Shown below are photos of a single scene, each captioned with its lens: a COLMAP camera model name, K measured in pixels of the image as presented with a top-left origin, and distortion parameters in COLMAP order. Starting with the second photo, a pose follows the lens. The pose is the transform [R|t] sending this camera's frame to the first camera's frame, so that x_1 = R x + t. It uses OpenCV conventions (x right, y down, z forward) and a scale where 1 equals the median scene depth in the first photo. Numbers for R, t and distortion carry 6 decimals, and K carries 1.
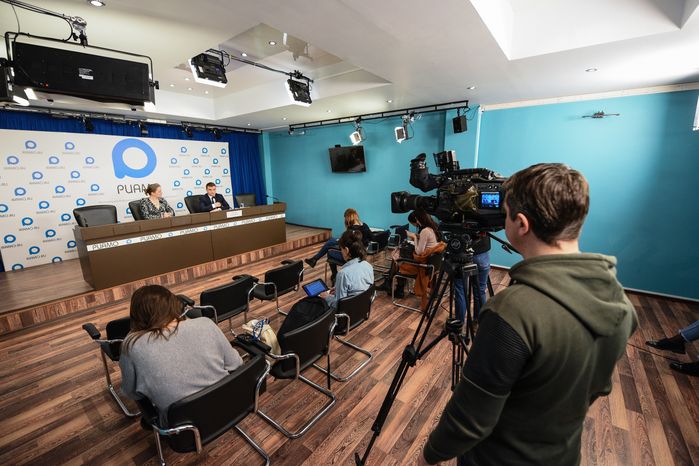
lens RADIAL K [[289.2, 0, 349.5], [0, 289.2, 224.8], [0, 0, 1]] dist [-0.029468, 0.000181]
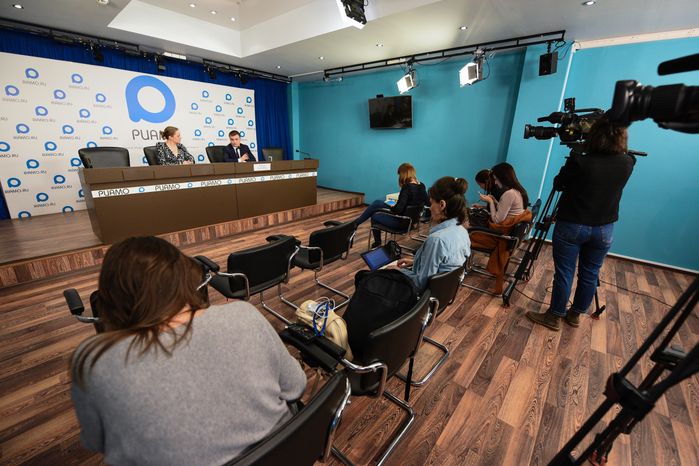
lens RADIAL K [[289.2, 0, 349.5], [0, 289.2, 224.8], [0, 0, 1]] dist [-0.029468, 0.000181]
pose [[0.996862, 0.056865, -0.055076, -0.102515], [-0.051067, 0.993524, 0.101500, 0.041951], [0.060491, -0.098369, 0.993310, 0.176377]]
